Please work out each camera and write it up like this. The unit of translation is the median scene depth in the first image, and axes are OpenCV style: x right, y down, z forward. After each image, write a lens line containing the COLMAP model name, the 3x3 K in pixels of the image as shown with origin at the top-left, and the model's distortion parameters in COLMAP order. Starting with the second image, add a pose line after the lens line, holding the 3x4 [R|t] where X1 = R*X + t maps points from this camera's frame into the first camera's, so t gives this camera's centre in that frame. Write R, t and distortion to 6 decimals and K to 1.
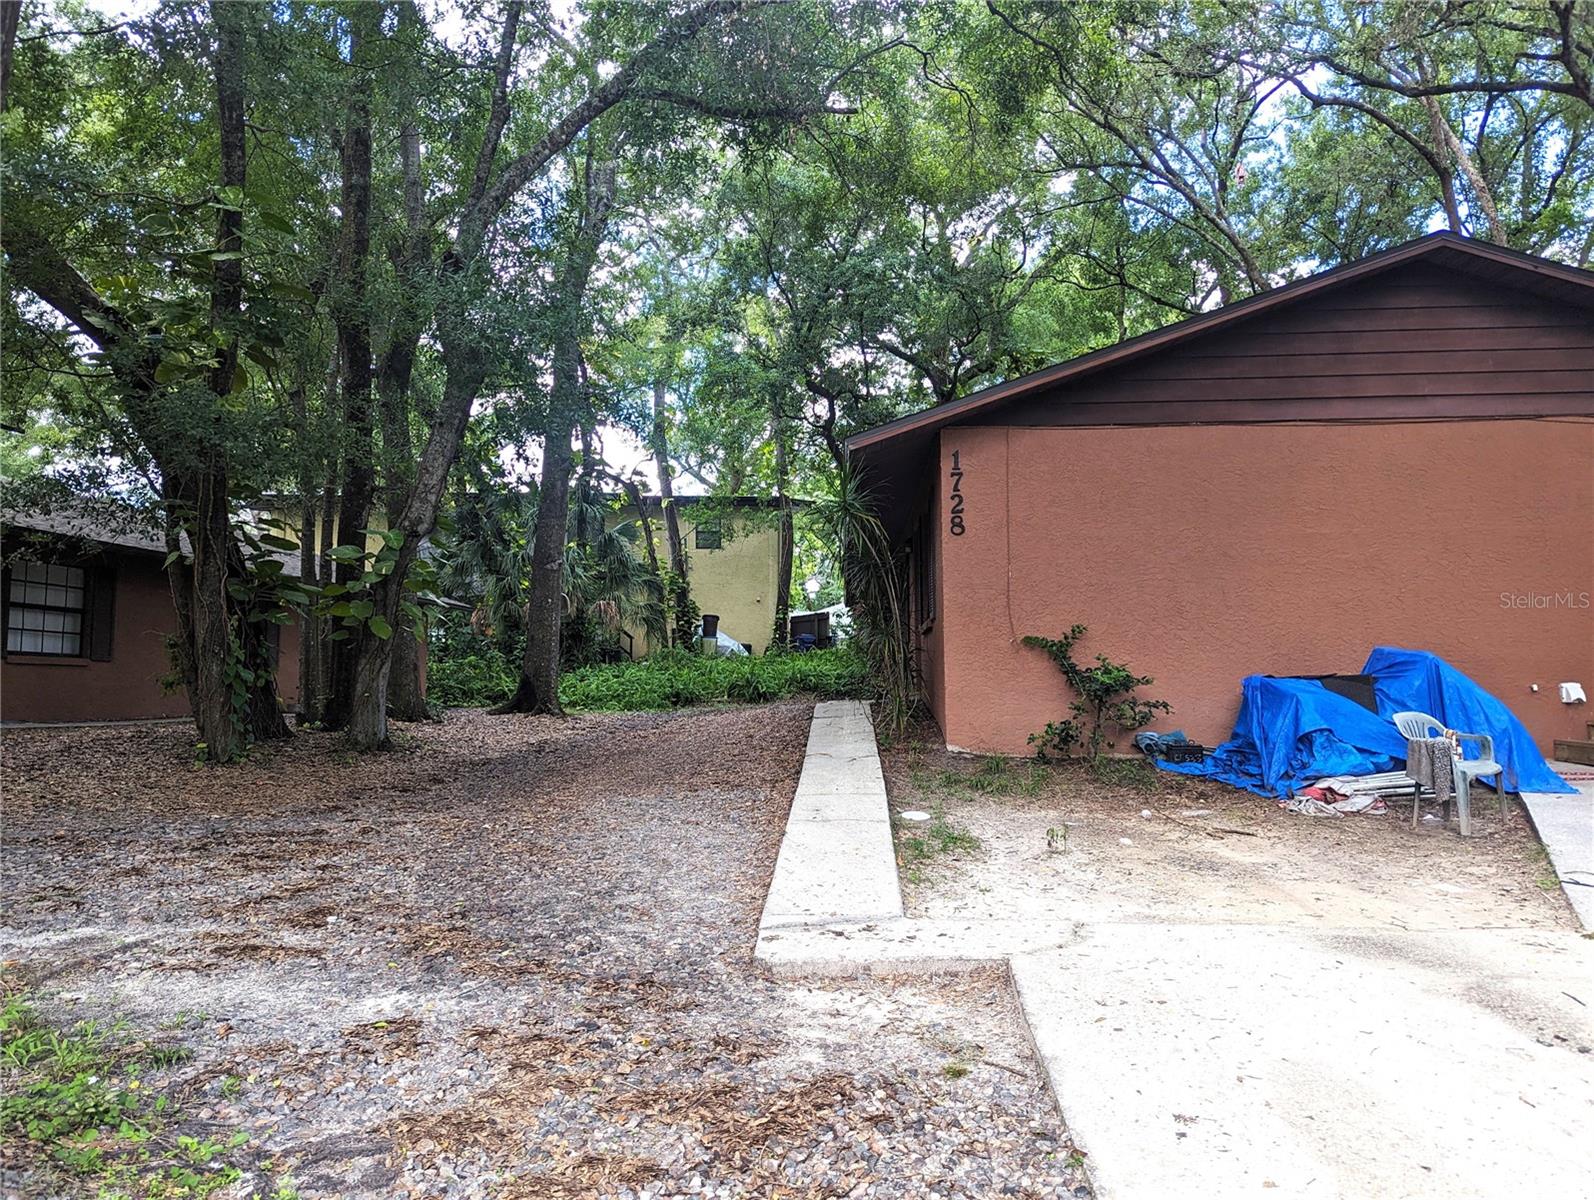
lens RADIAL K [[1122.2, 0, 806.1], [0, 1122.2, 601.3], [0, 0, 1]] dist [0.072534, -0.073447]
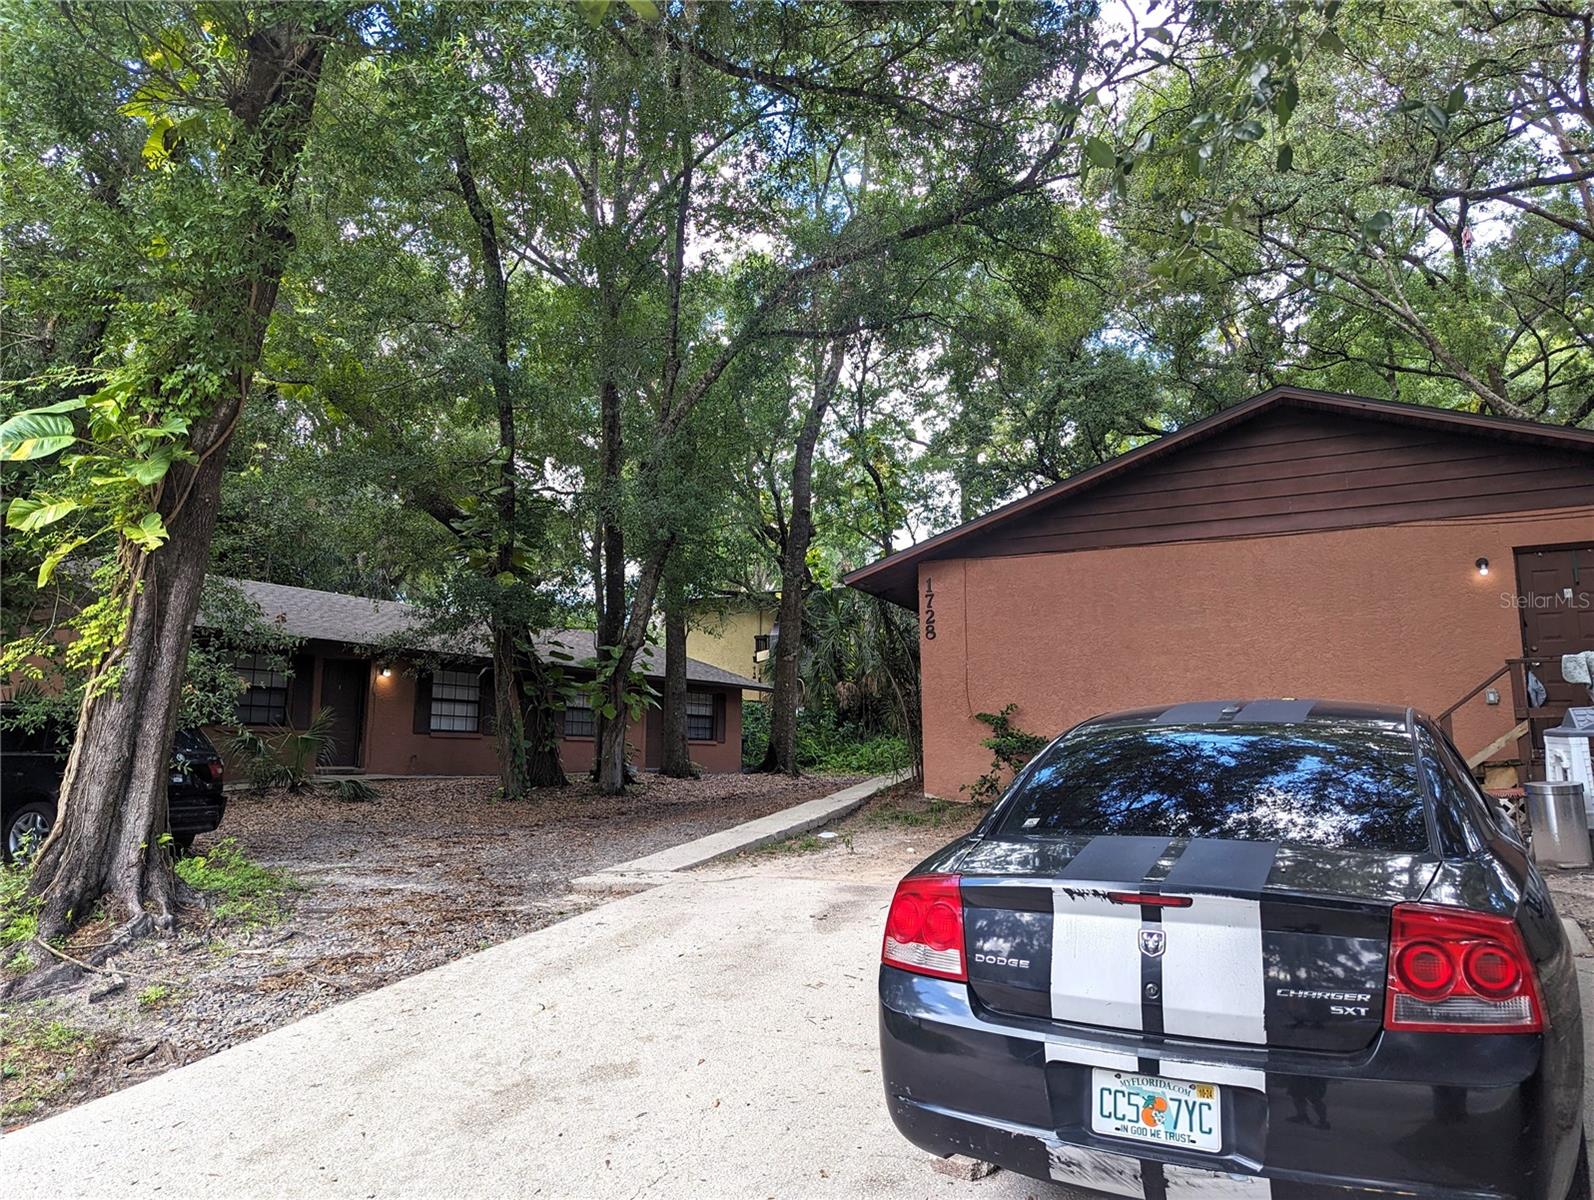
lens RADIAL K [[1118.4, 0, 791.8], [0, 1118.4, 588.3], [0, 0, 1]] dist [0.071416, -0.070632]
pose [[0.920277, -0.057648, -0.386998, 0.356219], [0.029172, 0.996443, -0.079060, -0.012225], [0.390179, 0.061468, 0.918685, -0.232075]]
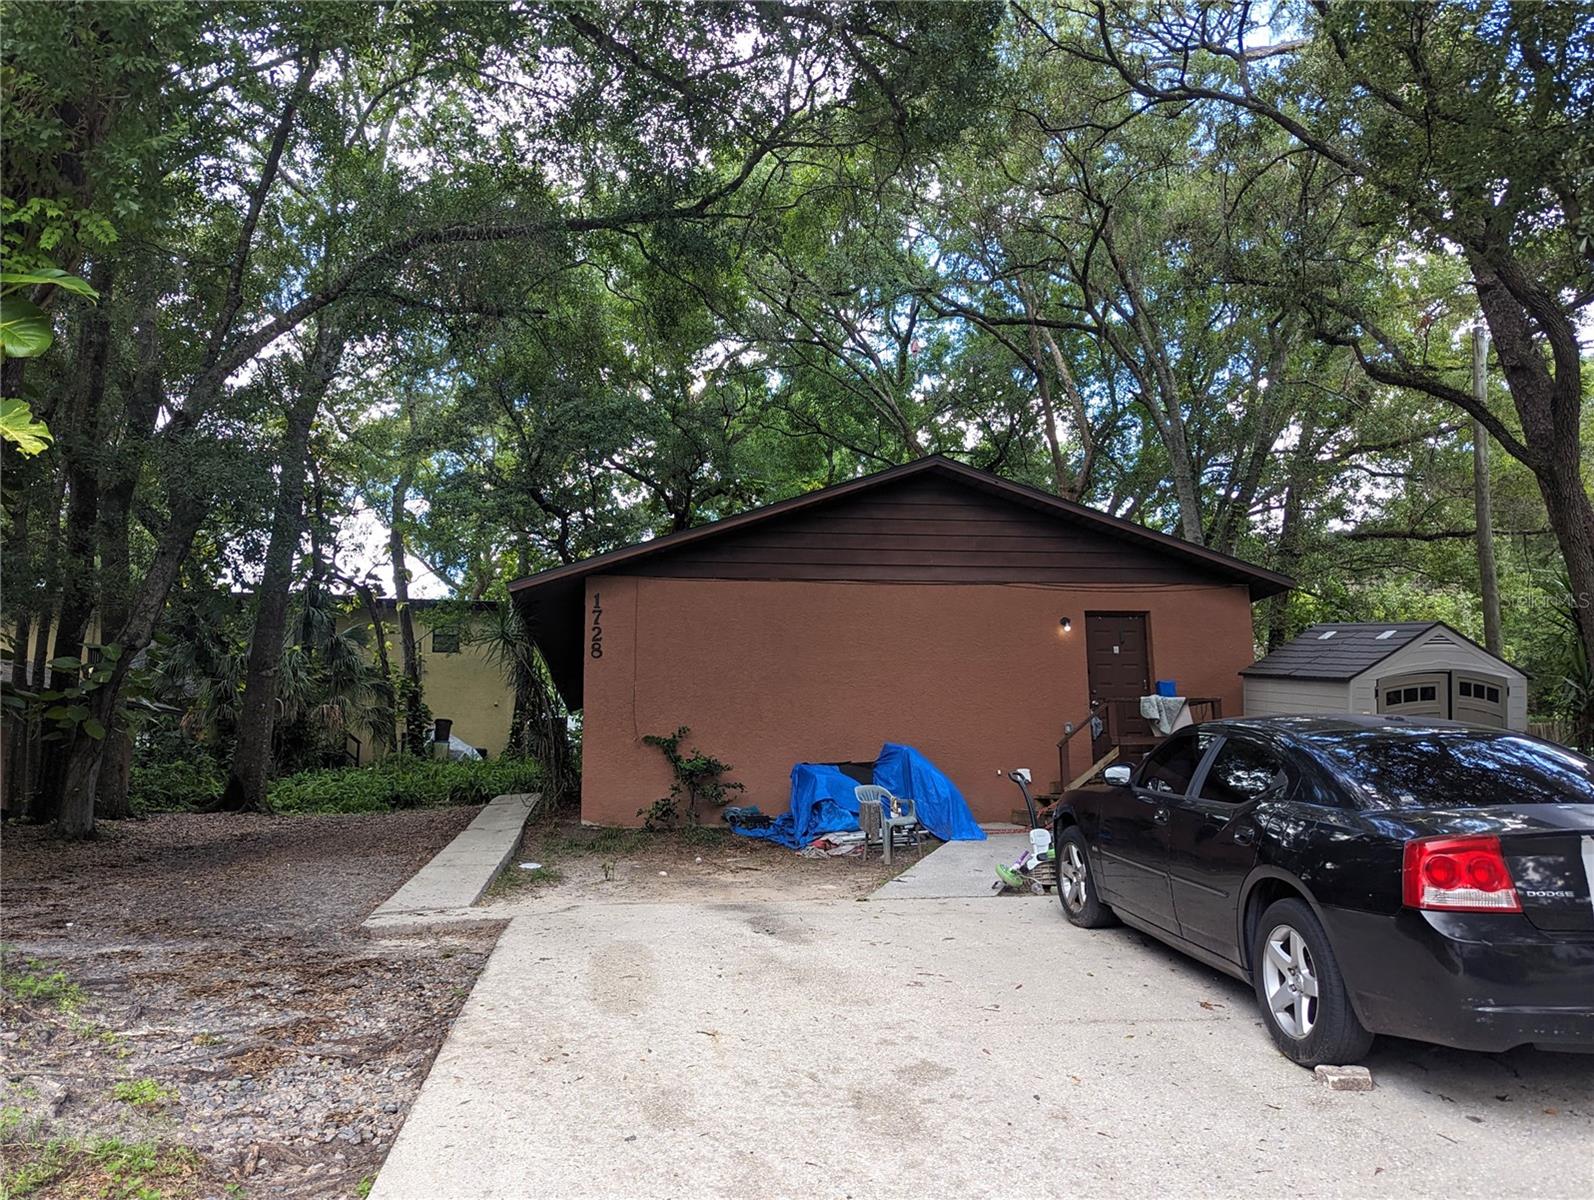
lens RADIAL K [[1175.8, 0, 826.9], [0, 1175.8, 602.2], [0, 0, 1]] dist [0.062384, -0.060105]
pose [[0.978650, 0.025317, 0.203967, 0.080596], [-0.007388, 0.996076, -0.088188, -0.003046], [-0.205399, 0.084798, 0.974998, -0.276725]]
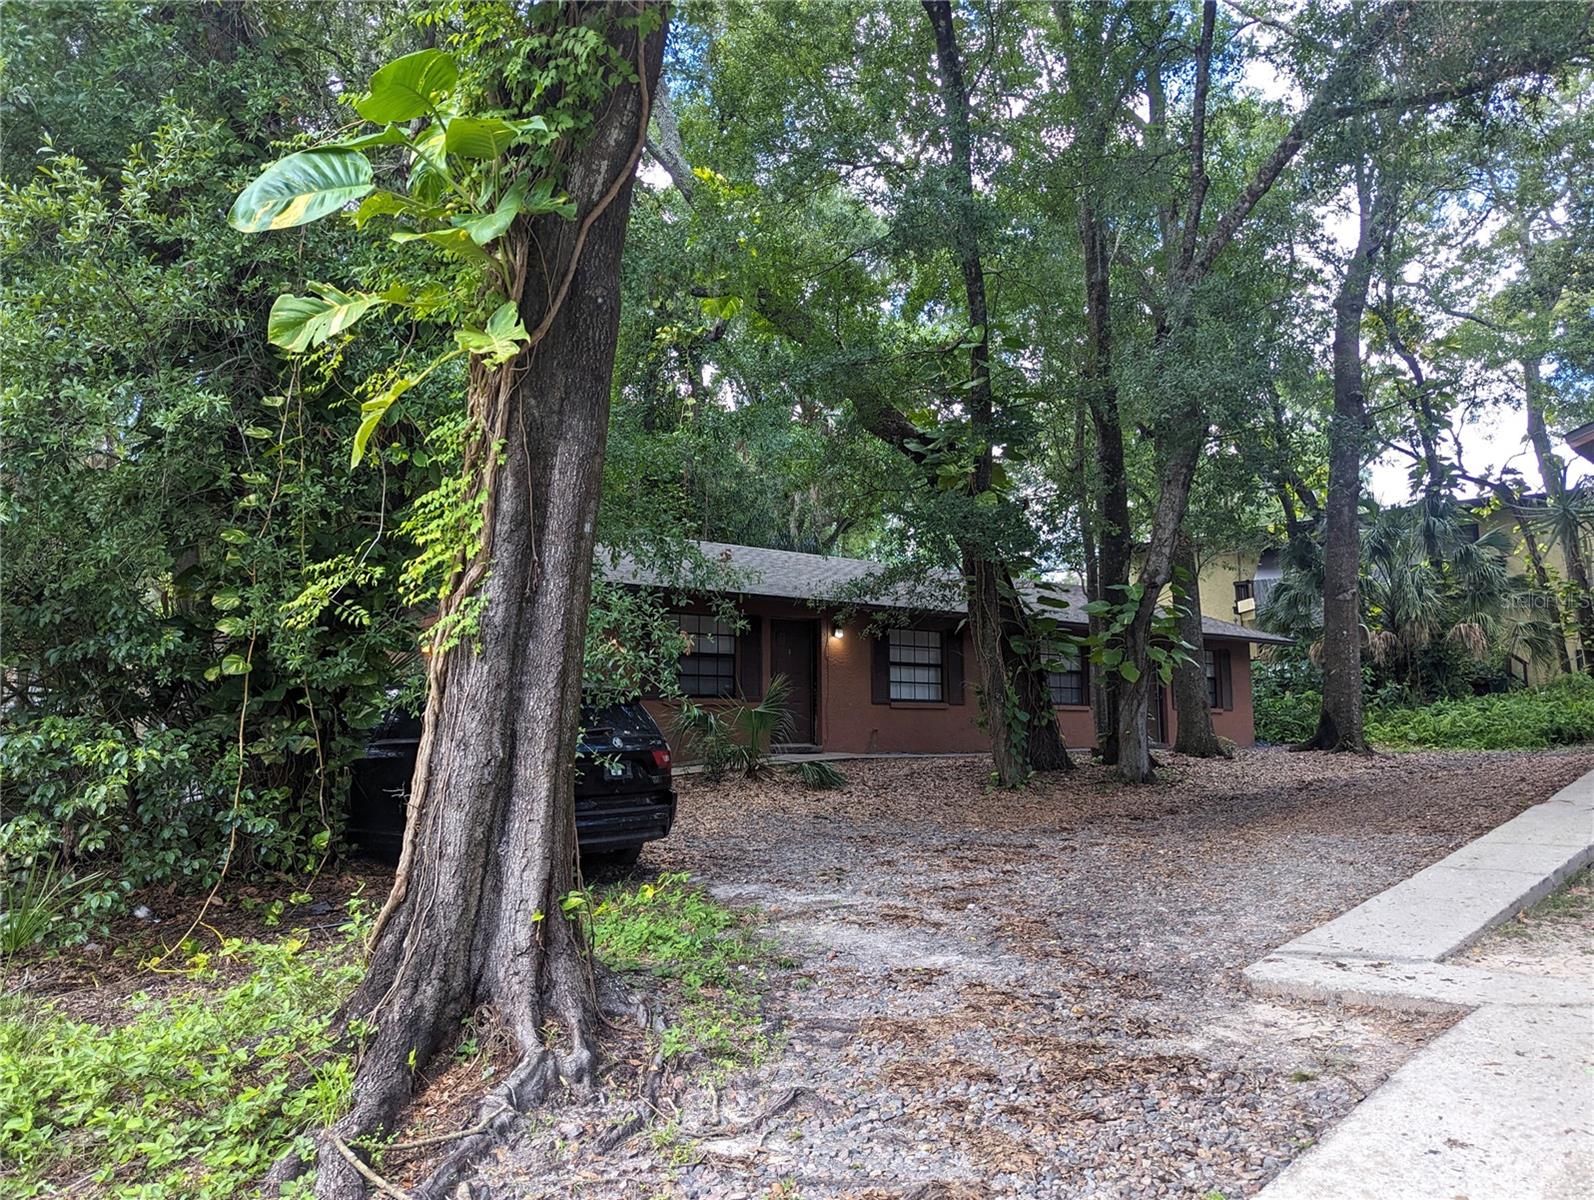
lens RADIAL K [[1153.9, 0, 820.1], [0, 1153.9, 598.6], [0, 0, 1]] dist [0.078506, -0.068095]
pose [[0.736657, -0.083422, -0.671101, 0.142425], [0.063489, 0.996511, -0.054181, -0.004983], [0.673280, -0.002695, 0.739383, -0.040941]]
